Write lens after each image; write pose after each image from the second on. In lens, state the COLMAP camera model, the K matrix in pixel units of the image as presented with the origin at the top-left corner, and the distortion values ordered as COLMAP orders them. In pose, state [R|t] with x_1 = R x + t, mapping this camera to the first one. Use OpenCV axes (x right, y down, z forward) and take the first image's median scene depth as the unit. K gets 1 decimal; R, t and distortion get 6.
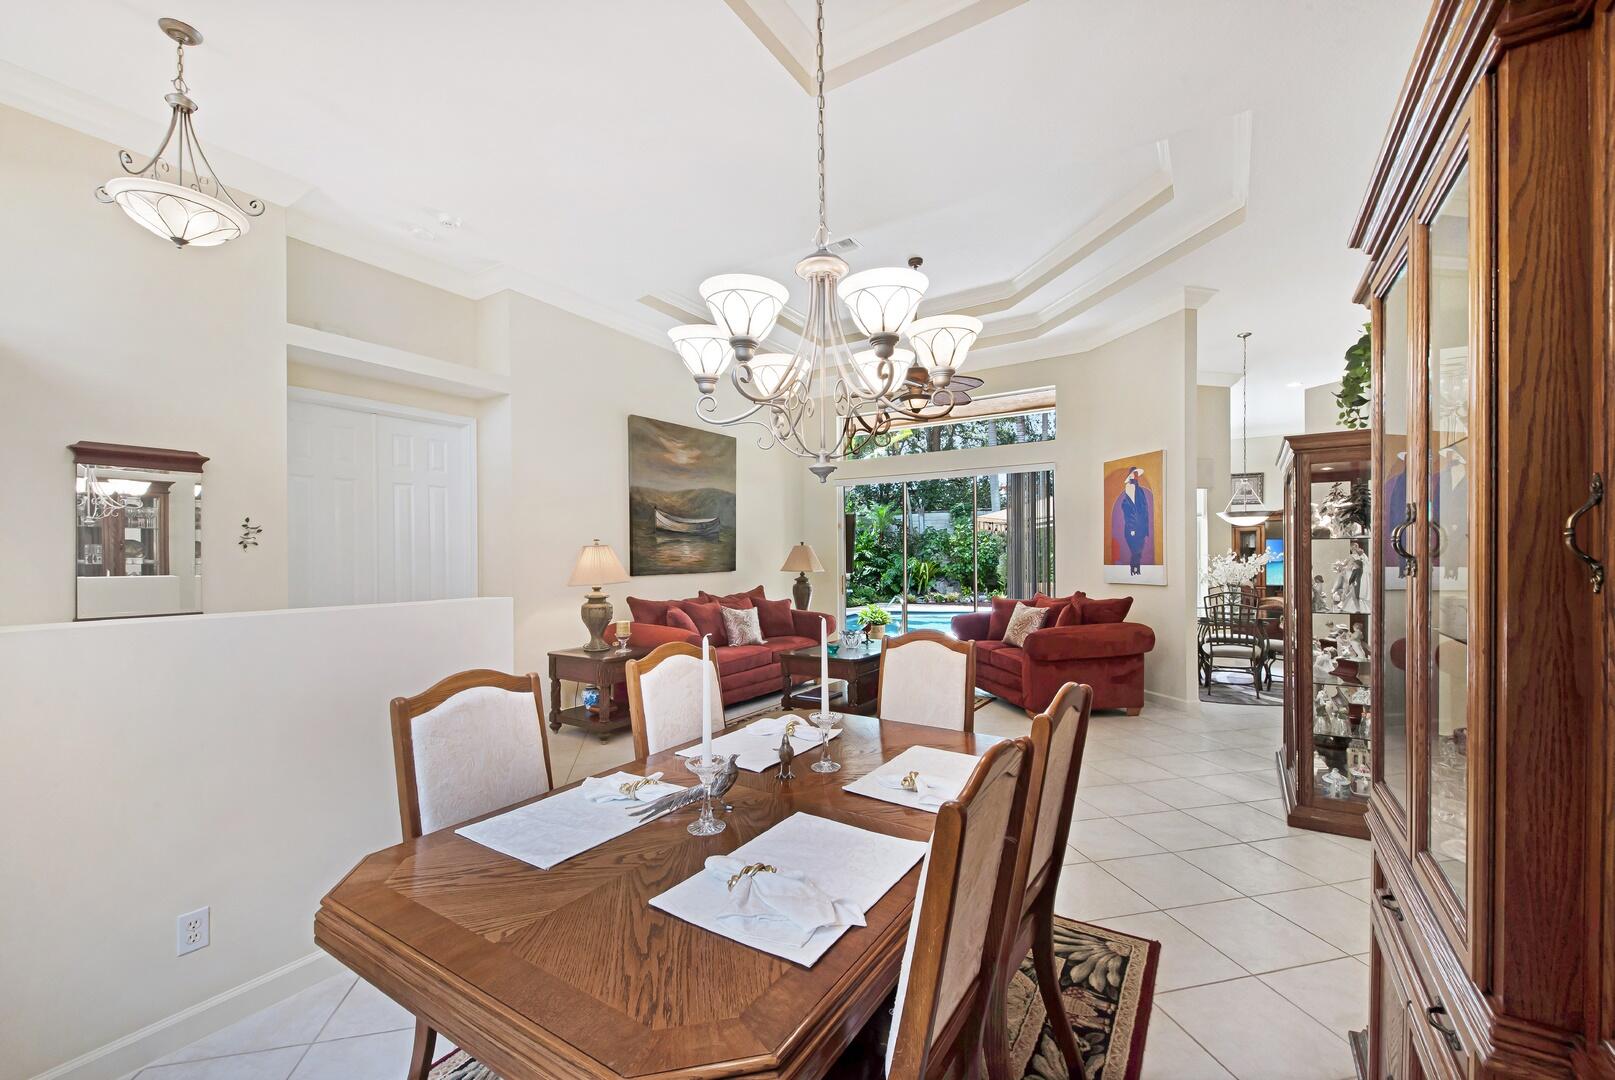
lens RADIAL K [[645.9, 0, 811.6], [0, 645.9, 551.9], [0, 0, 1]] dist [0.026300, 0.000041]
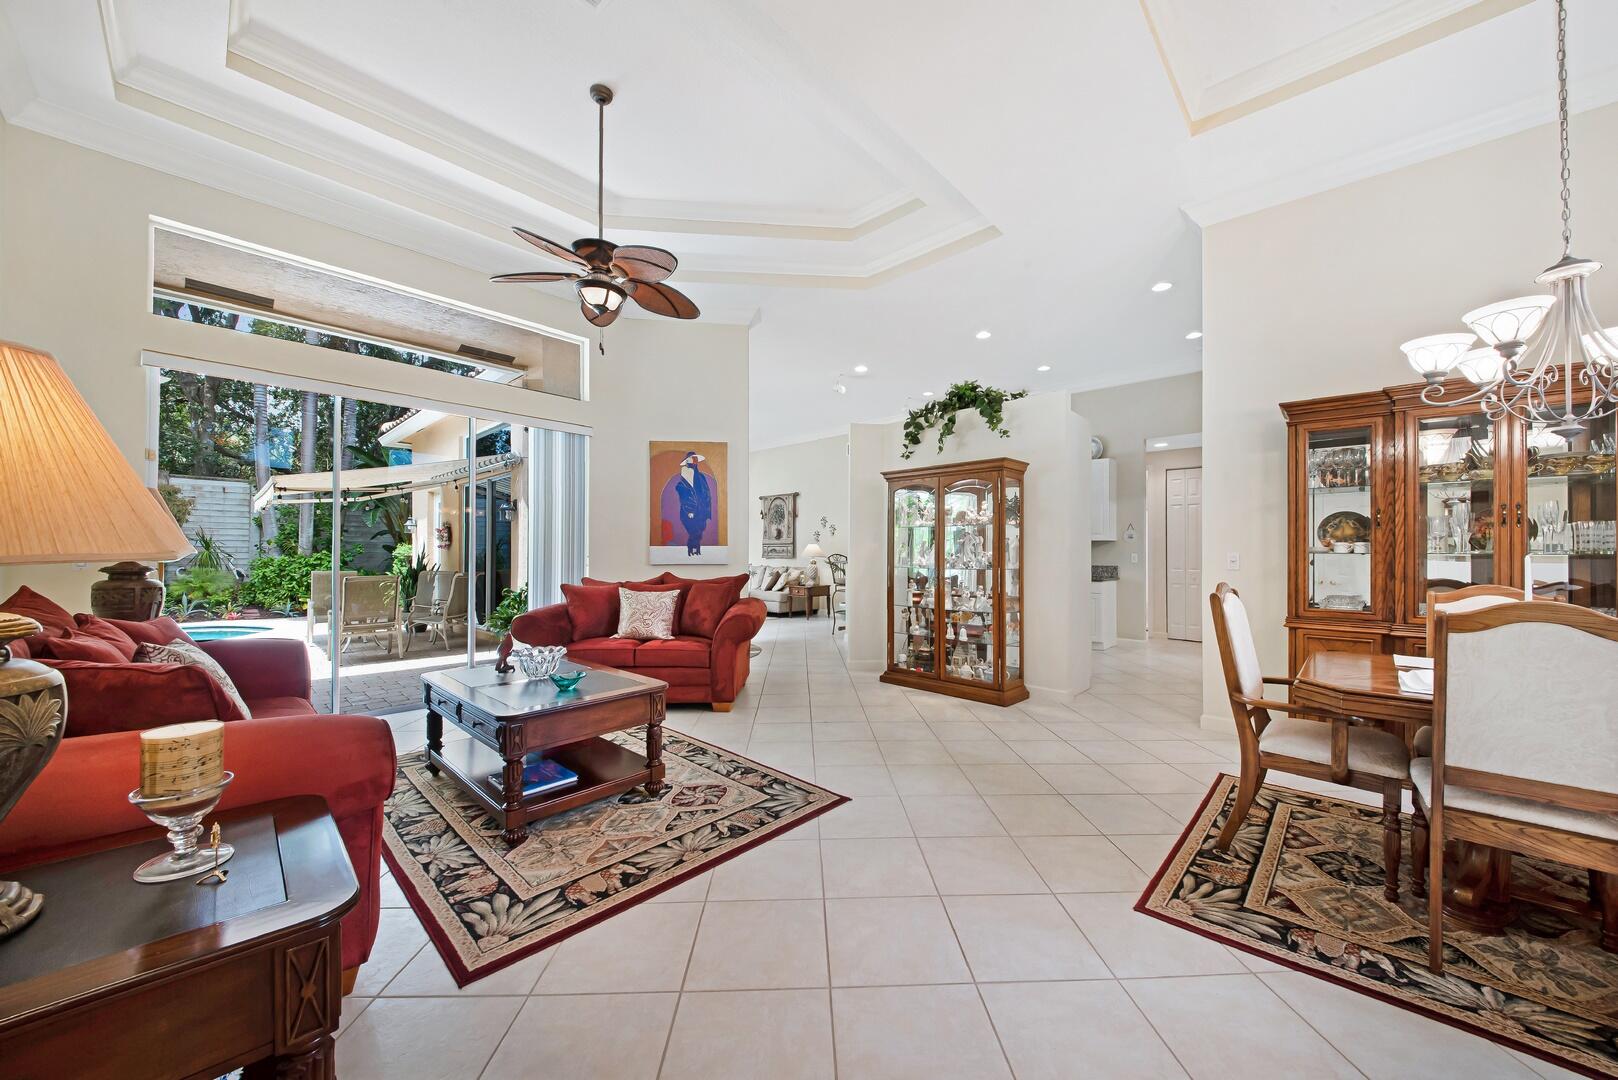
lens RADIAL K [[578.3, 0, 832.8], [0, 578.3, 552.8], [0, 0, 1]] dist [0.008689, -0.000016]
pose [[0.169594, 0.008862, 0.985474, -0.364972], [-0.009896, 0.999924, -0.007289, 0.033529], [-0.985464, -0.008516, 0.169669, 0.602965]]
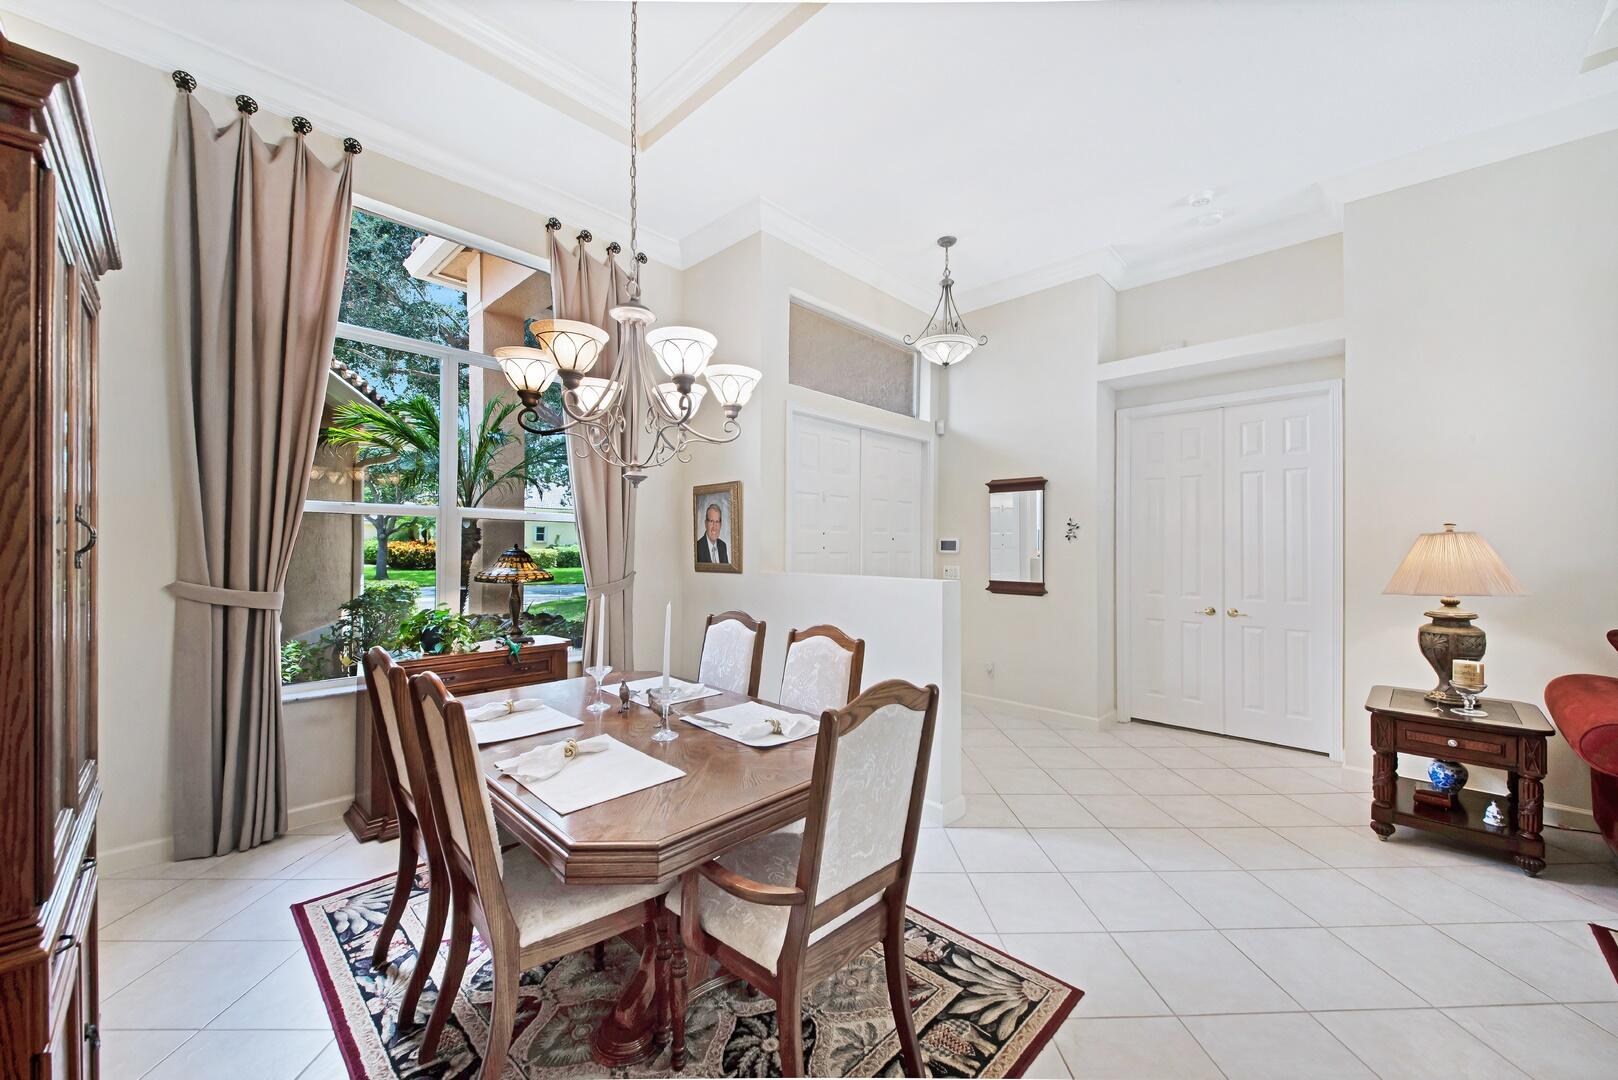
lens RADIAL K [[619.5, 0, 814.4], [0, 619.5, 535.9], [0, 0, 1]] dist [-0.000220, -0.003596]
pose [[-0.196796, -0.006565, -0.980423, 0.303862], [0.000118, 0.999977, -0.006720, -0.003451], [0.980445, -0.001438, -0.196790, 0.423829]]
